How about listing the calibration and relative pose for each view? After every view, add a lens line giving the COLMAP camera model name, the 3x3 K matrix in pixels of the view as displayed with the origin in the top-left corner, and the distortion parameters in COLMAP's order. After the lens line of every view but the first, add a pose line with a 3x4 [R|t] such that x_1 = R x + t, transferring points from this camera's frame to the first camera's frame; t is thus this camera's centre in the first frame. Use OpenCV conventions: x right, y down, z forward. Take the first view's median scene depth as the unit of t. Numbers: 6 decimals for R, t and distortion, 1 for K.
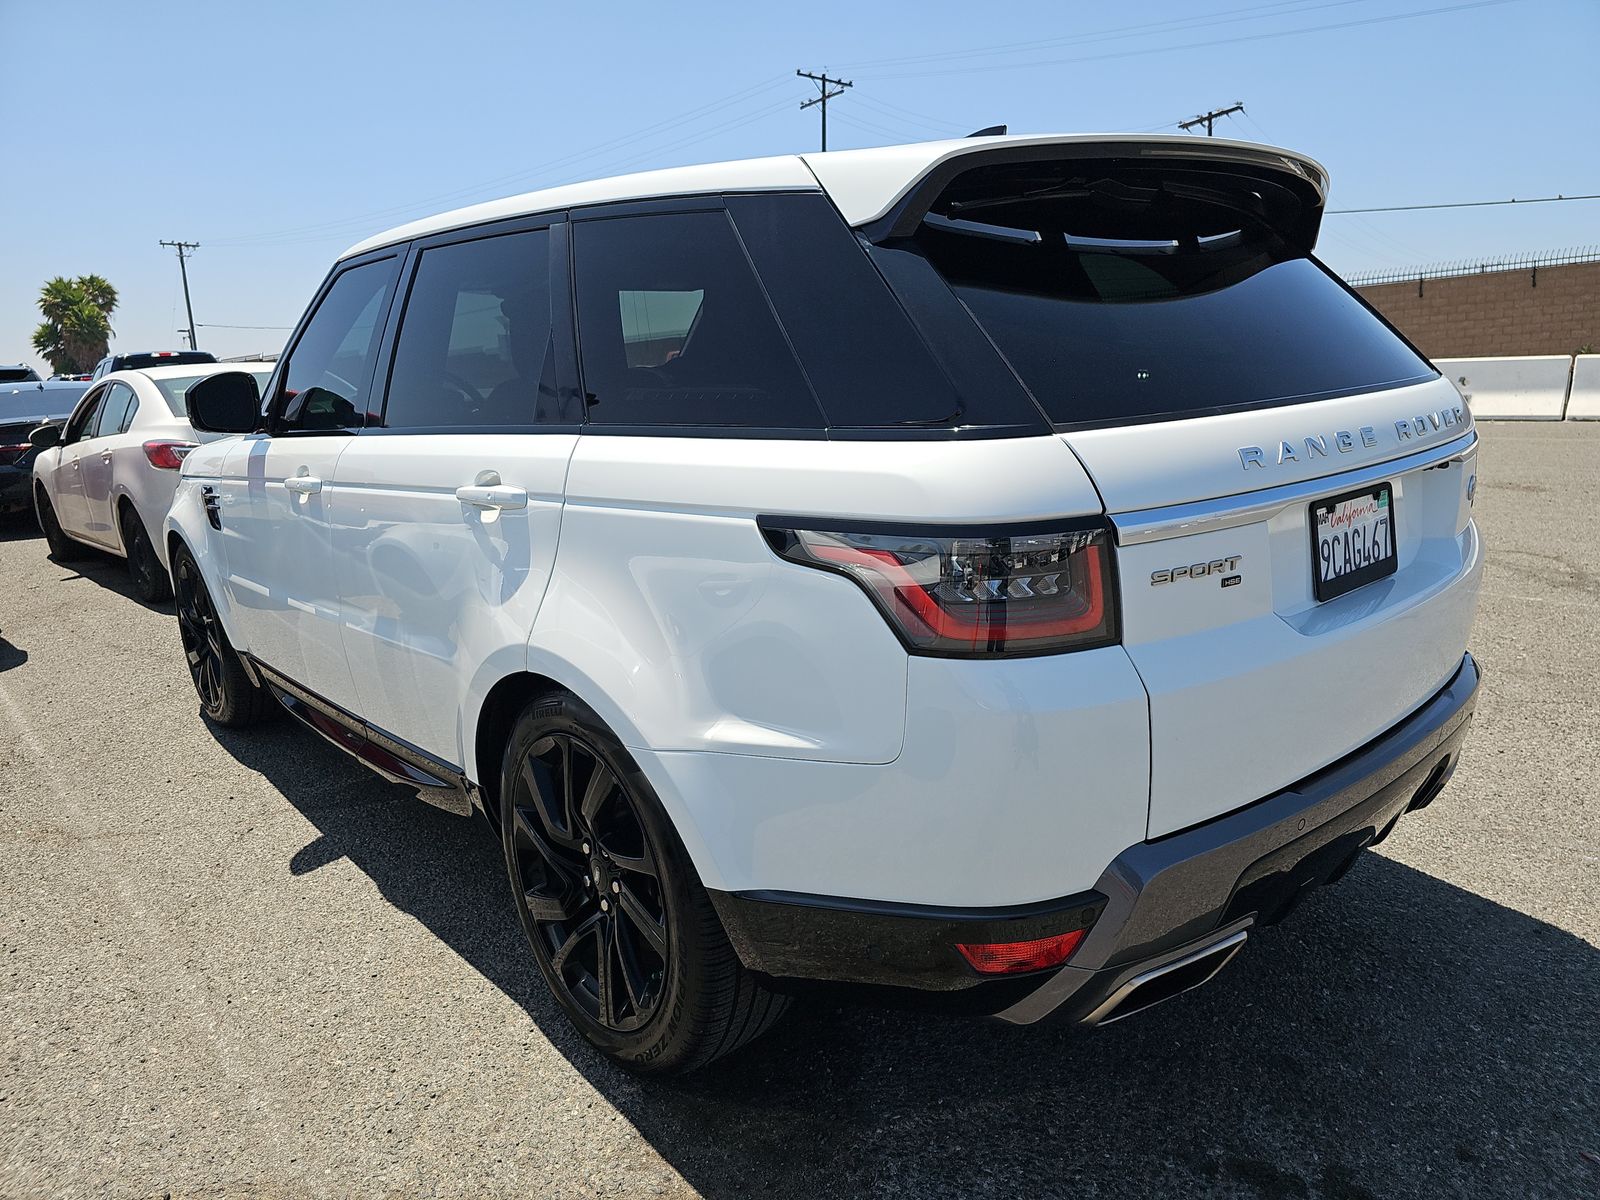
lens RADIAL K [[1067.6, 0, 801.2], [0, 1067.6, 601.8], [0, 0, 1]] dist [0.002911, -0.001344]
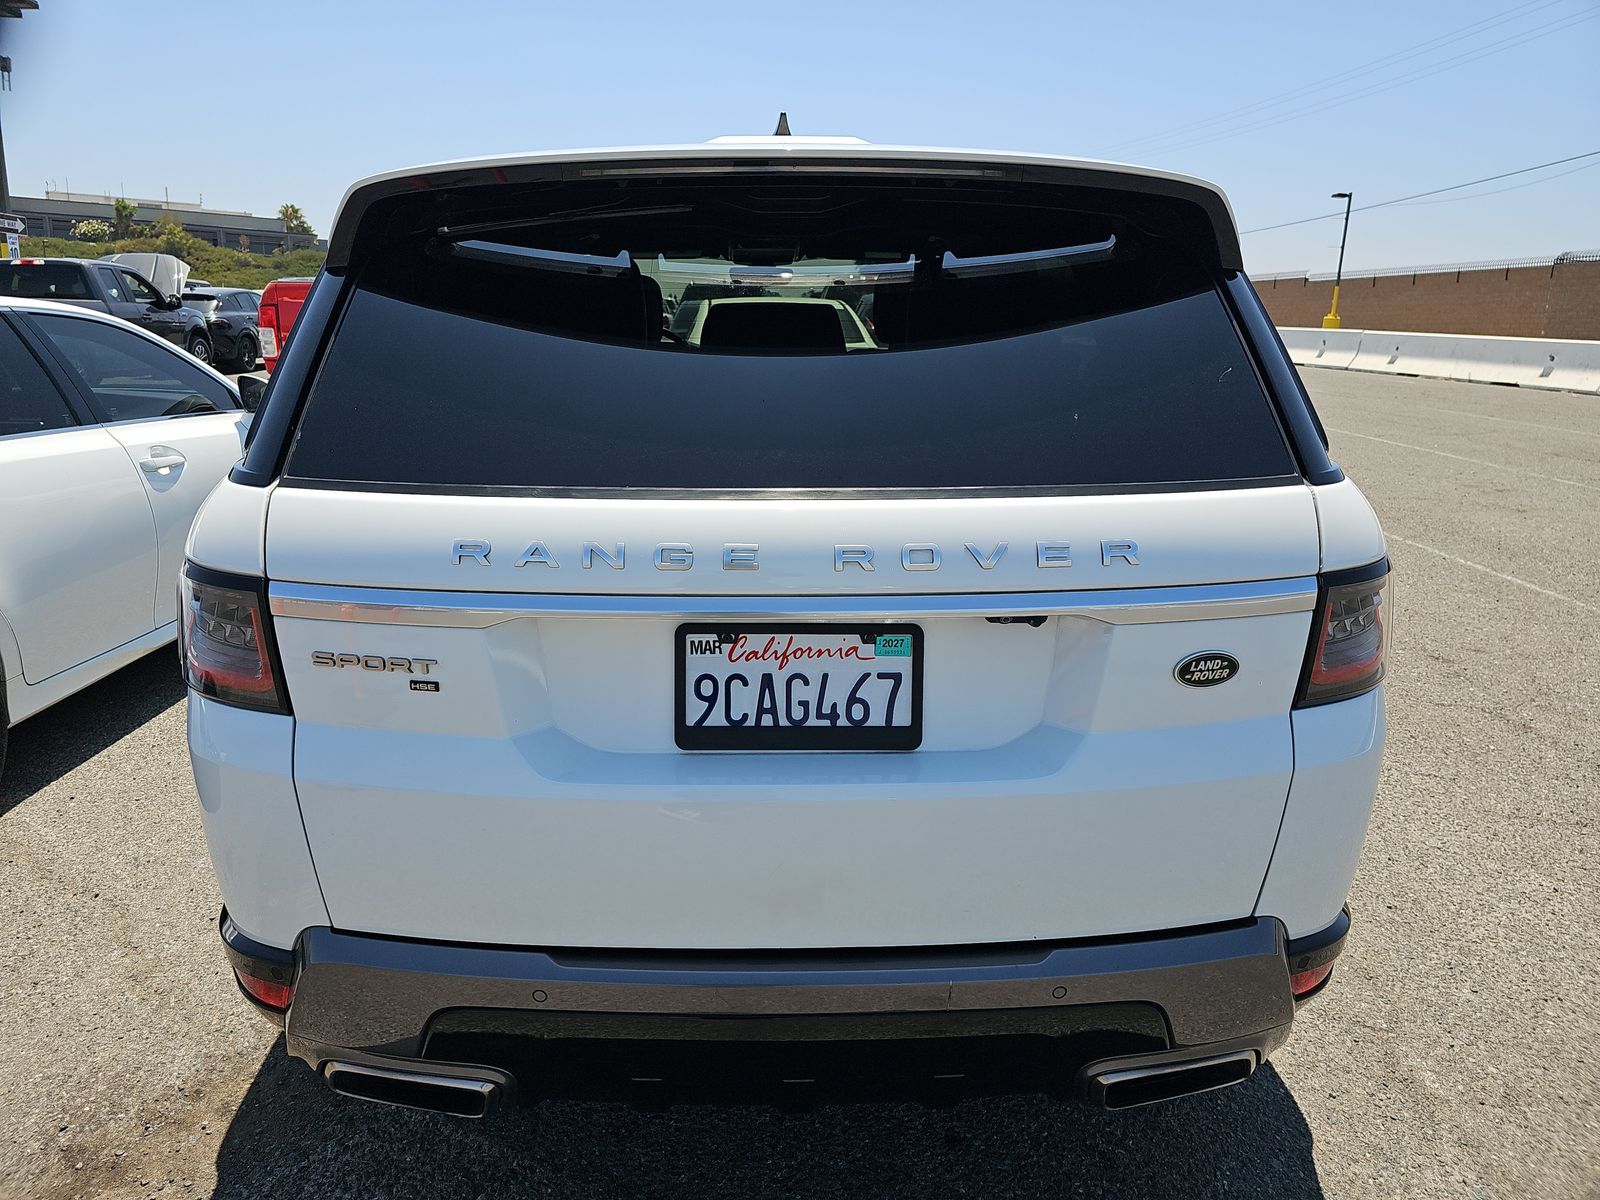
lens RADIAL K [[1067.6, 0, 804.5], [0, 1067.6, 595.9], [0, 0, 1]] dist [0.002911, -0.001344]
pose [[0.782255, 0.213677, -0.585166, 1.010353], [-0.189964, 0.976415, 0.102600, -0.211973], [0.593288, 0.030901, 0.804397, 0.423824]]
